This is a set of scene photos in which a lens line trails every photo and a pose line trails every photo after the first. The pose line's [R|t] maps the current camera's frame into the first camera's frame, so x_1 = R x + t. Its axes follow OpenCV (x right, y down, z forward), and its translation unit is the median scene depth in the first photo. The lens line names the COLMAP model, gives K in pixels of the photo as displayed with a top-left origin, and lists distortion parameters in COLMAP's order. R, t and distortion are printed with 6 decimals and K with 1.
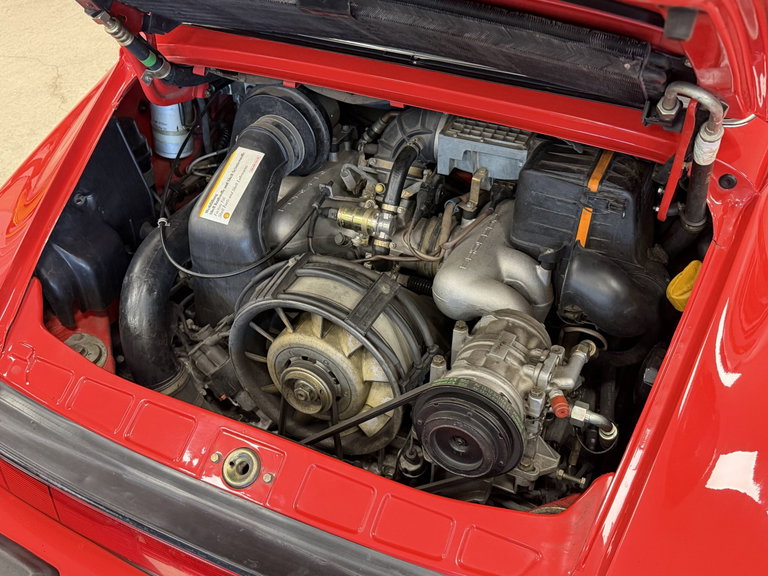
lens RADIAL K [[778.3, 0, 384.0], [0, 778.3, 288.0], [0, 0, 1]] dist [0.205966, -0.496962]
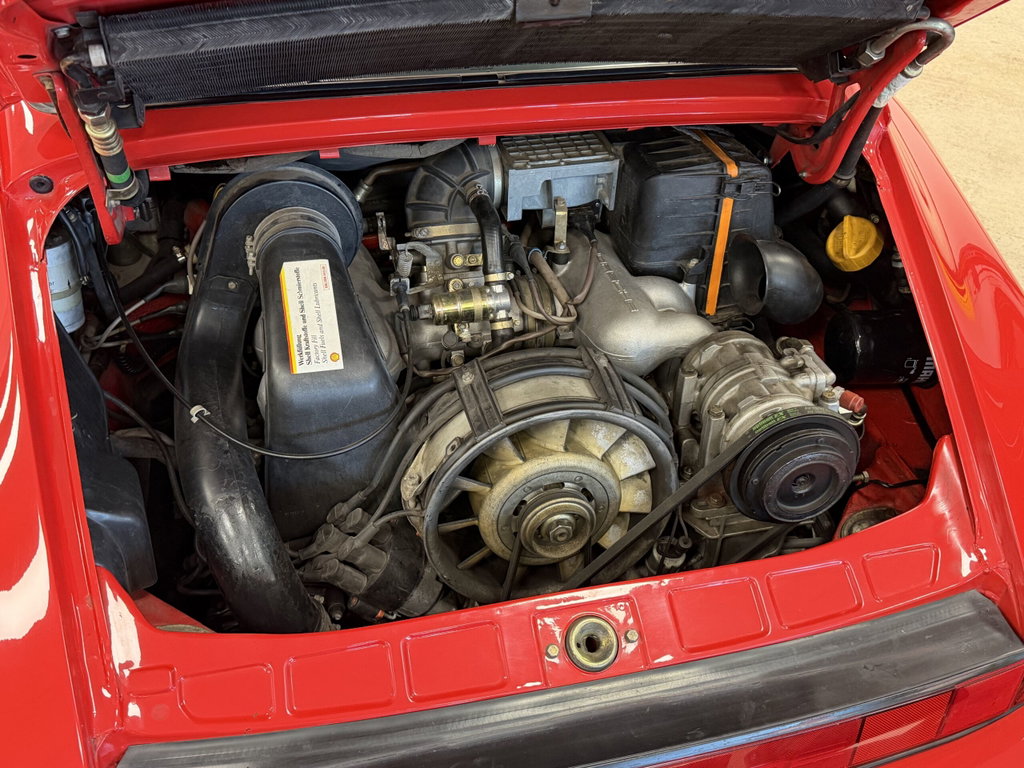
lens RADIAL K [[1037.8, 0, 512.0], [0, 1037.8, 384.0], [0, 0, 1]] dist [0.205966, -0.496962]
pose [[0.765554, -0.358692, 0.534104, -0.570367], [0.364806, 0.925820, 0.098866, -0.103063], [-0.529946, 0.119157, 0.839618, 0.154655]]
